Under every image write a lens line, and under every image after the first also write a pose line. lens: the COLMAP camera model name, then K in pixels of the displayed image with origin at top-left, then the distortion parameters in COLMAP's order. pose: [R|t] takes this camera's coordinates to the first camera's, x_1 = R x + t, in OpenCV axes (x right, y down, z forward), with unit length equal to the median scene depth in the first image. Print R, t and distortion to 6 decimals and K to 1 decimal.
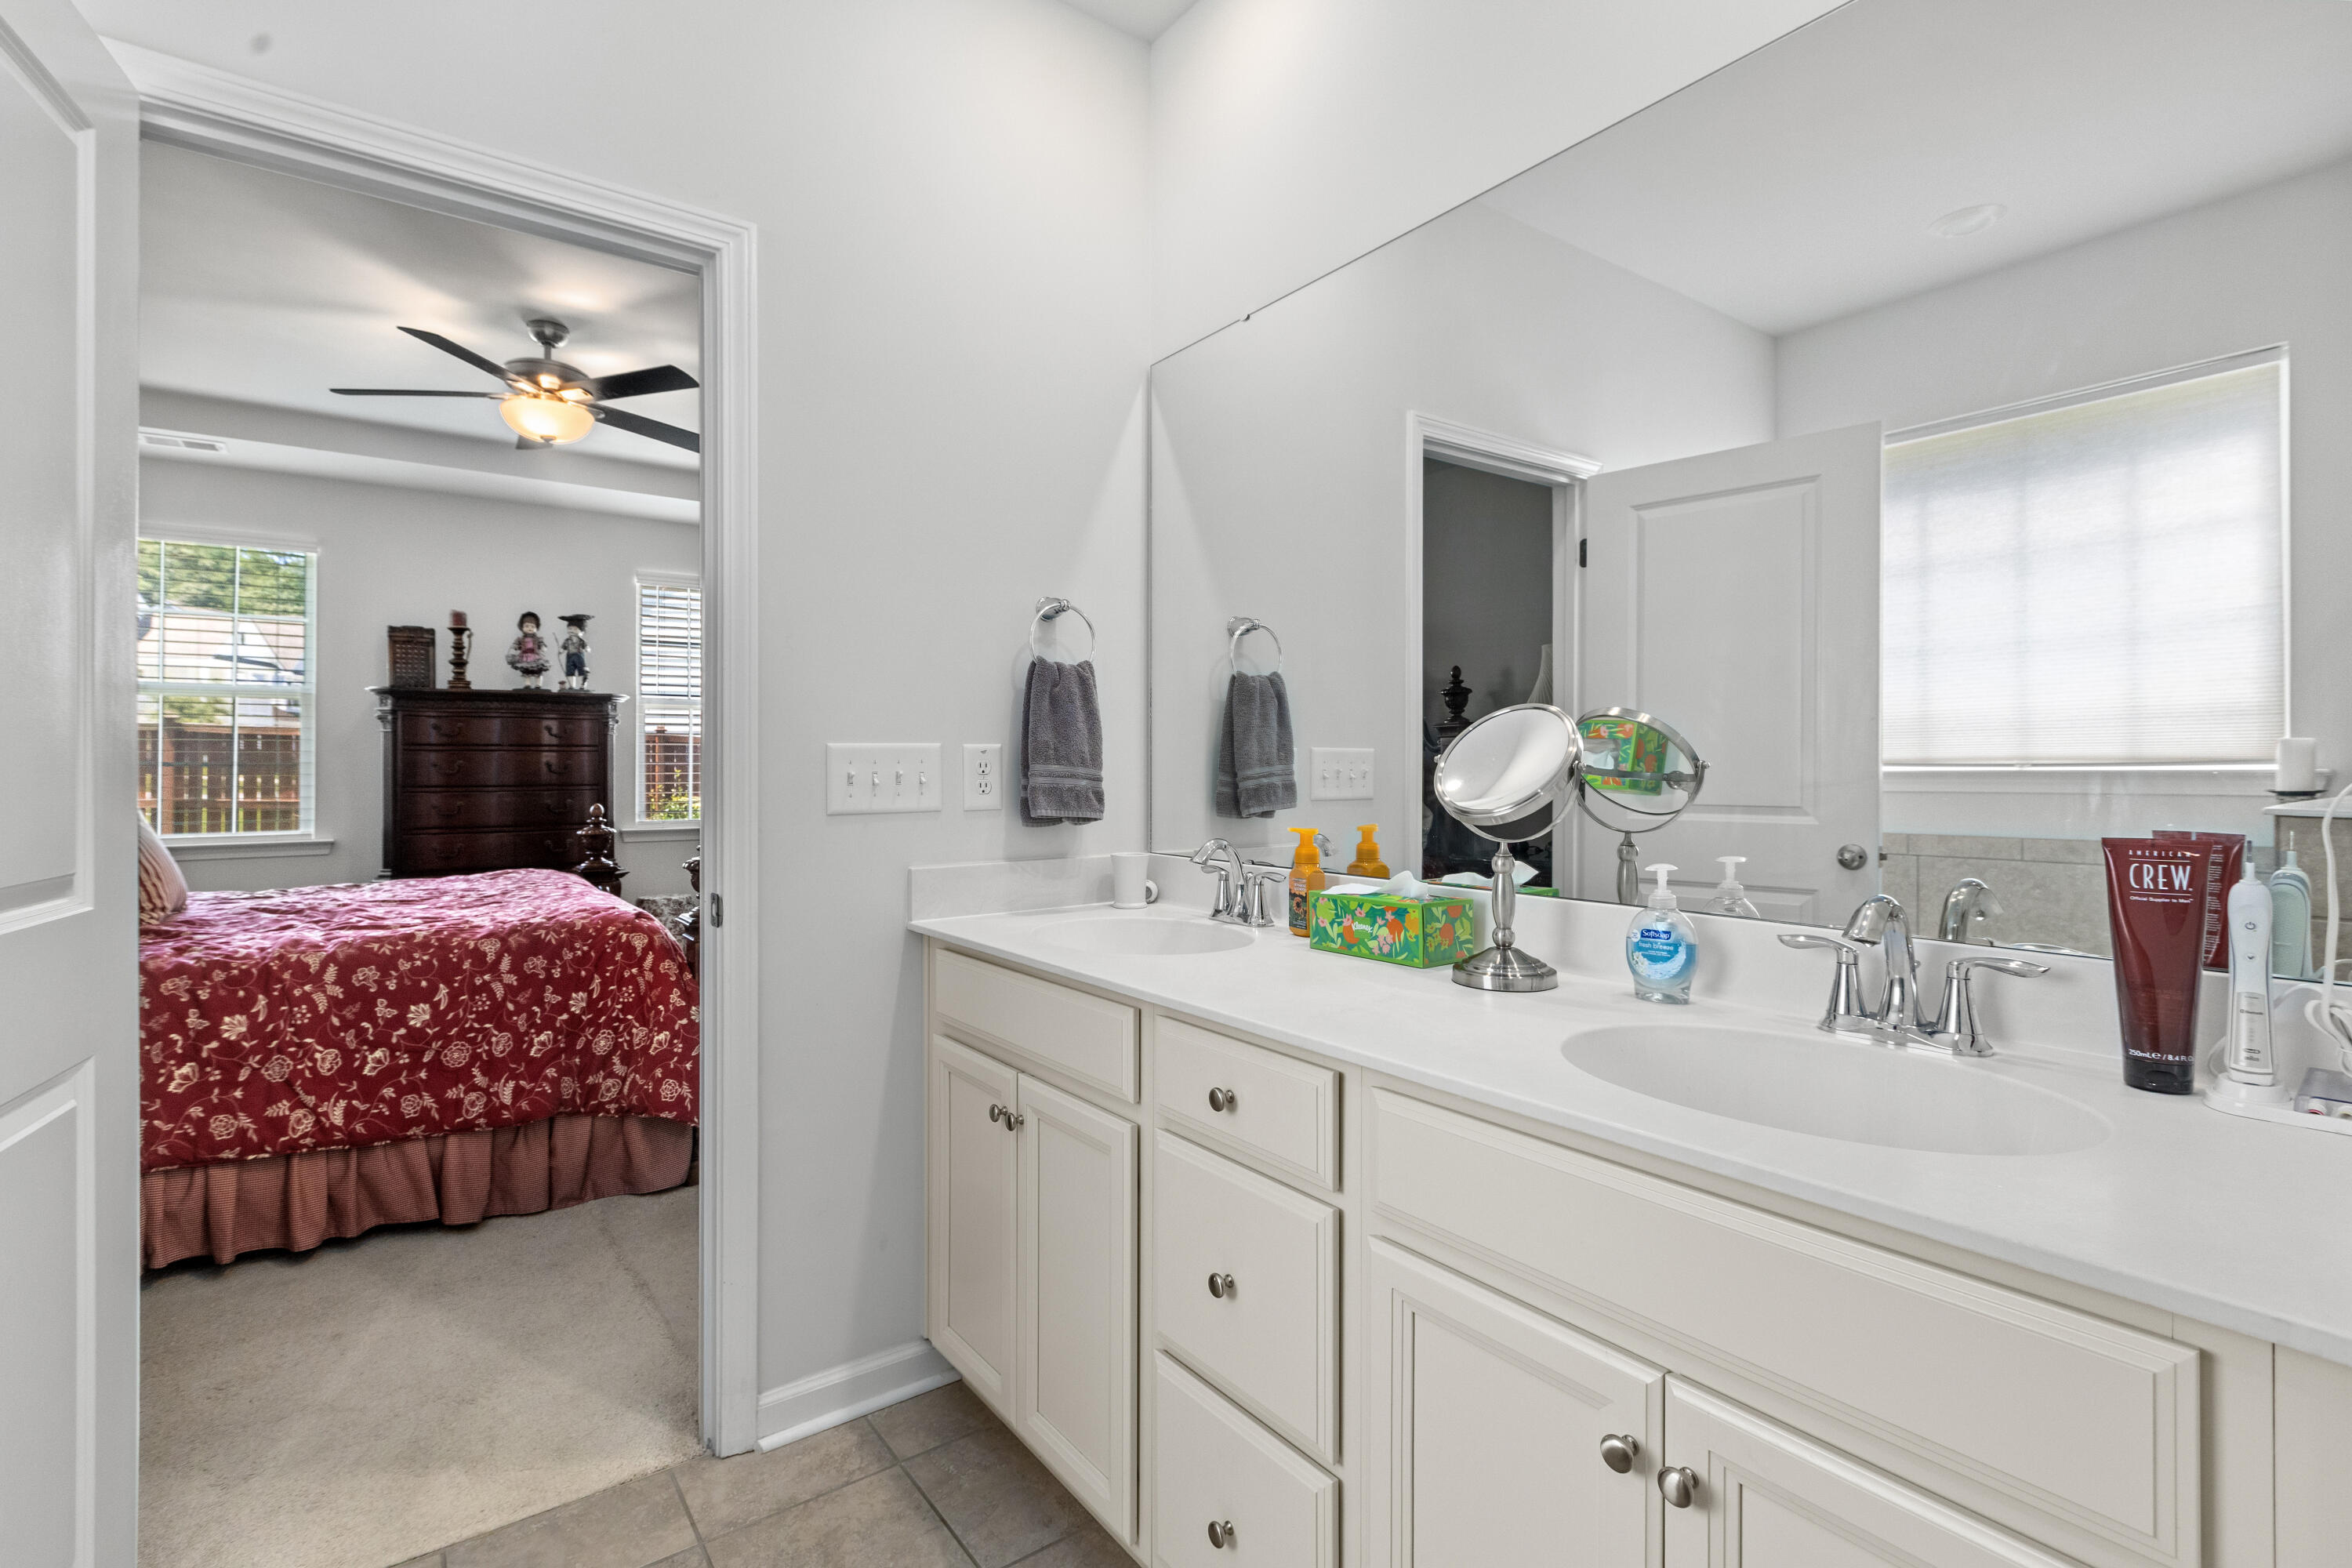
lens RADIAL K [[1070.3, 0, 1164.6], [0, 1070.3, 768.3], [0, 0, 1]] dist [0.001240, 0.000080]
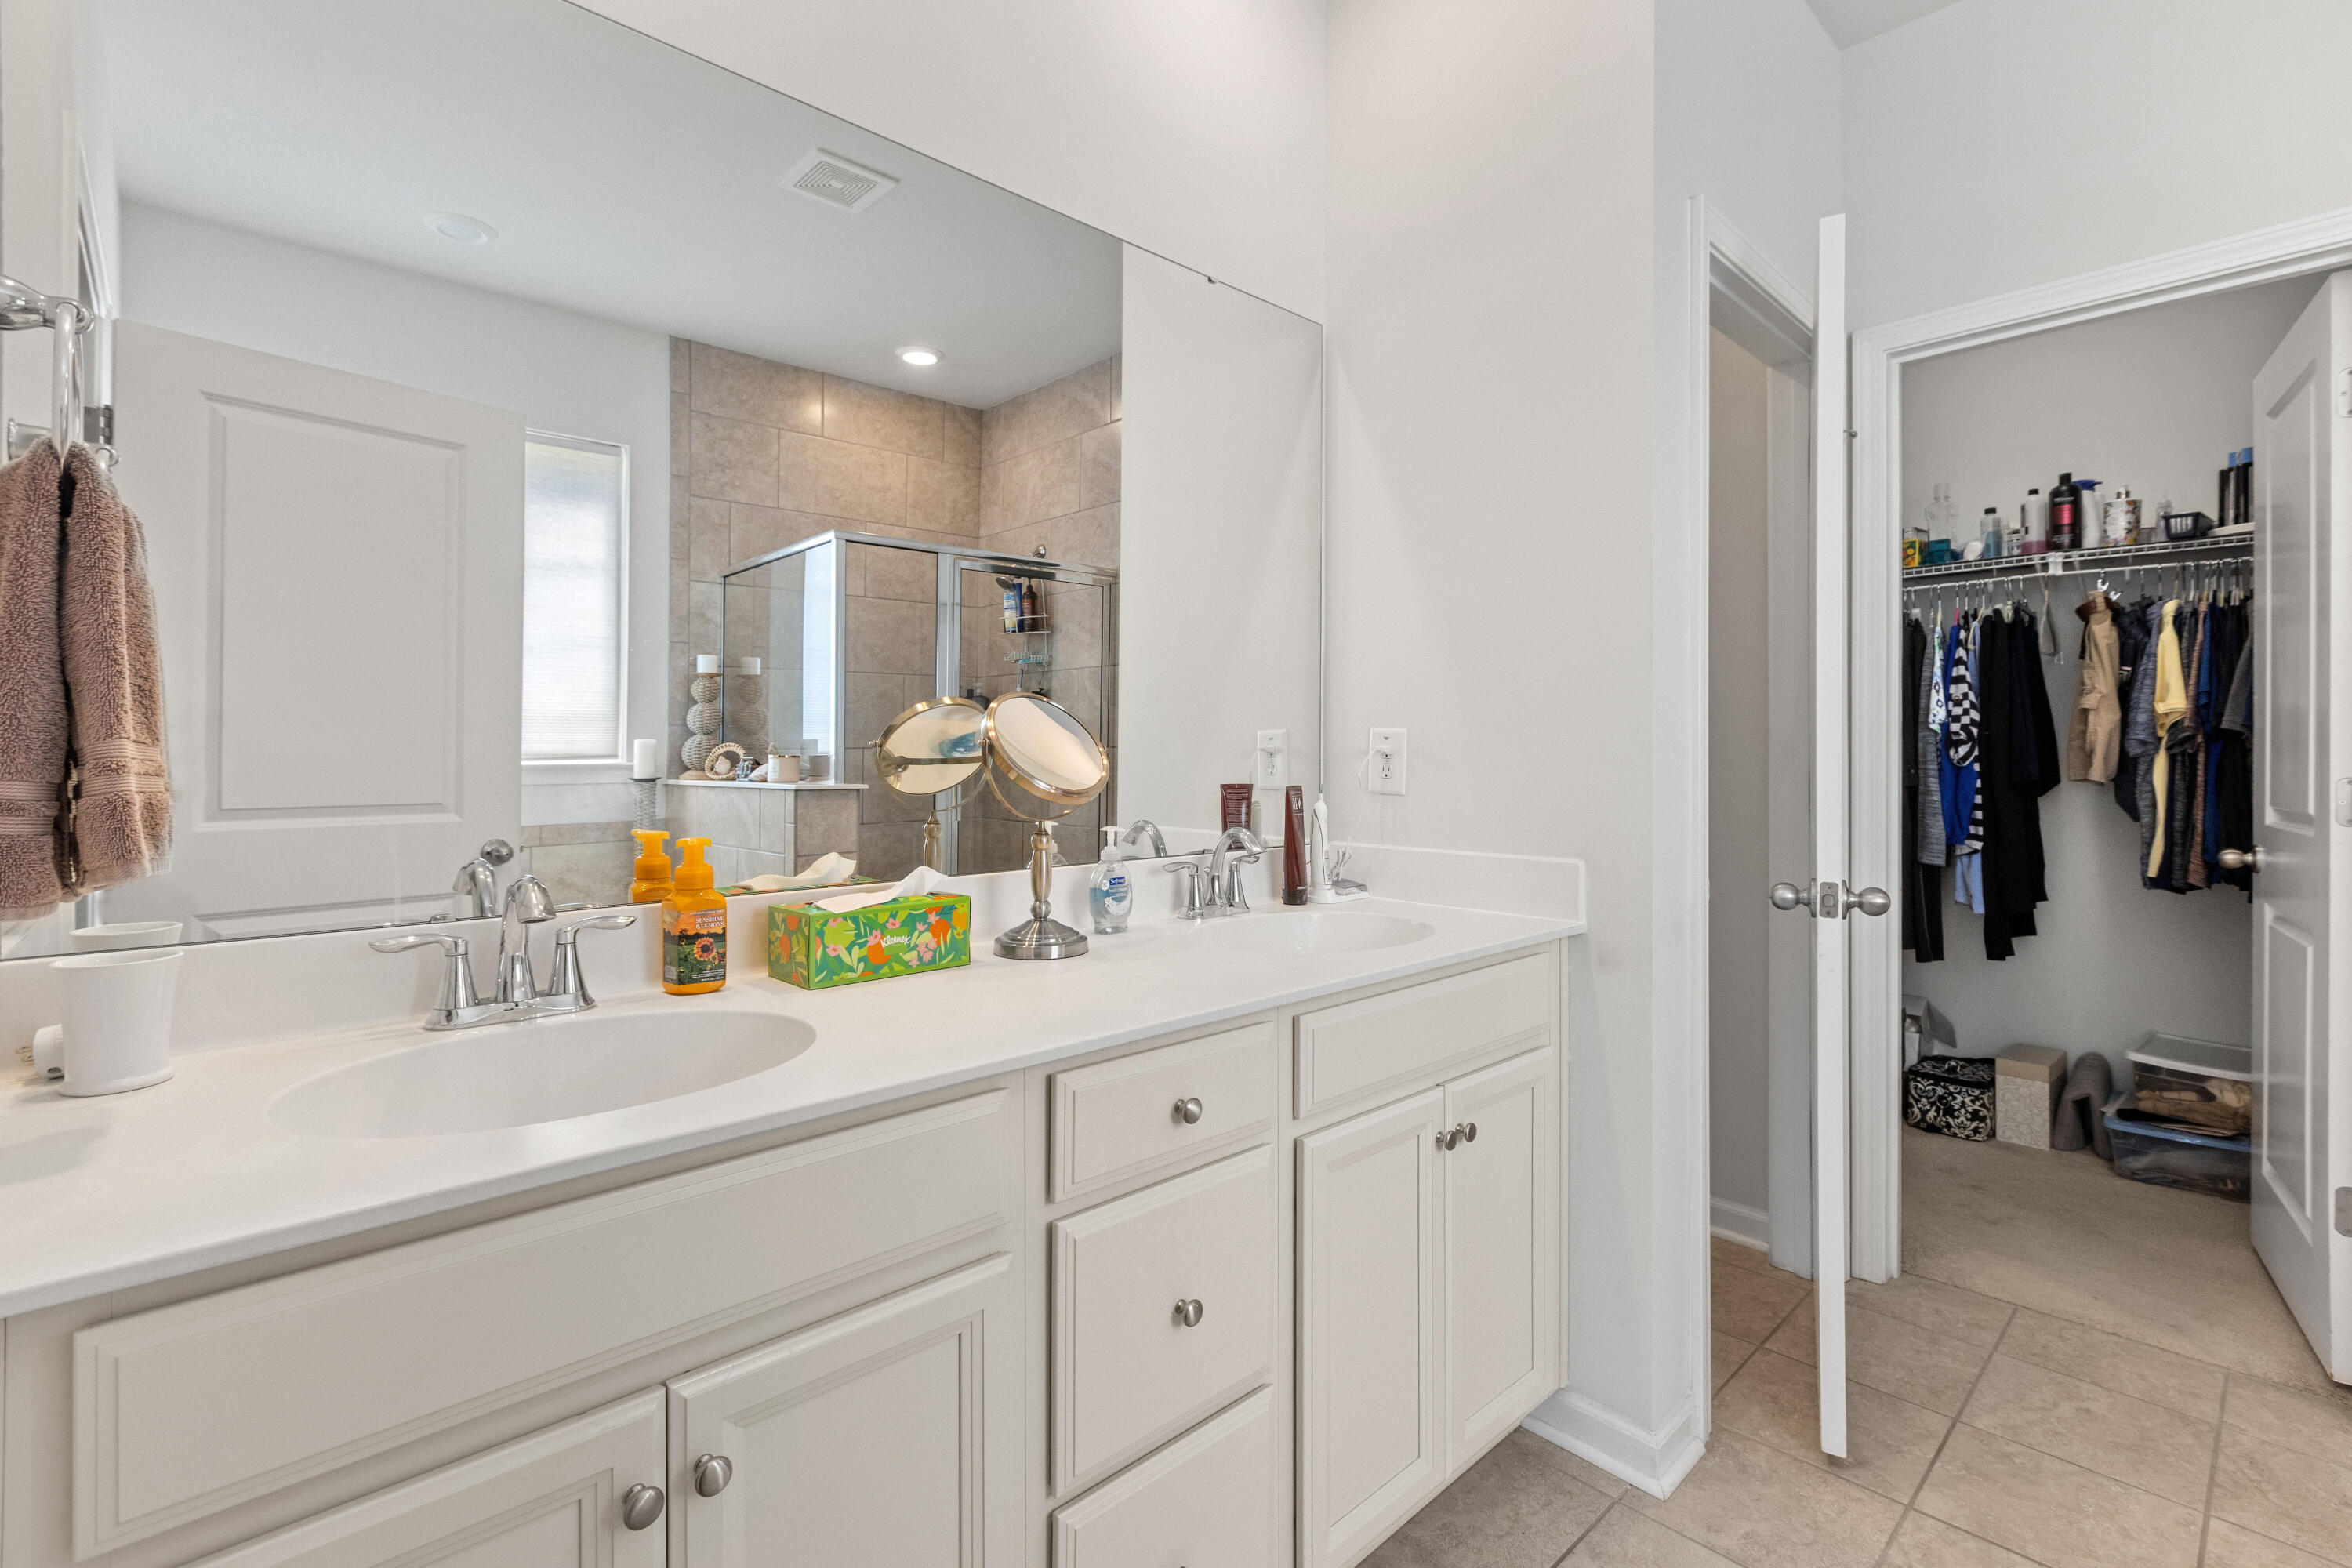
lens RADIAL K [[1070.3, 0, 1165.8], [0, 1070.3, 767.5], [0, 0, 1]] dist [0.001240, 0.000080]
pose [[-0.111316, -0.003482, 0.993779, -0.670184], [0.007771, 0.999960, 0.004374, 0.010665], [-0.993755, 0.008210, -0.111284, 0.877326]]
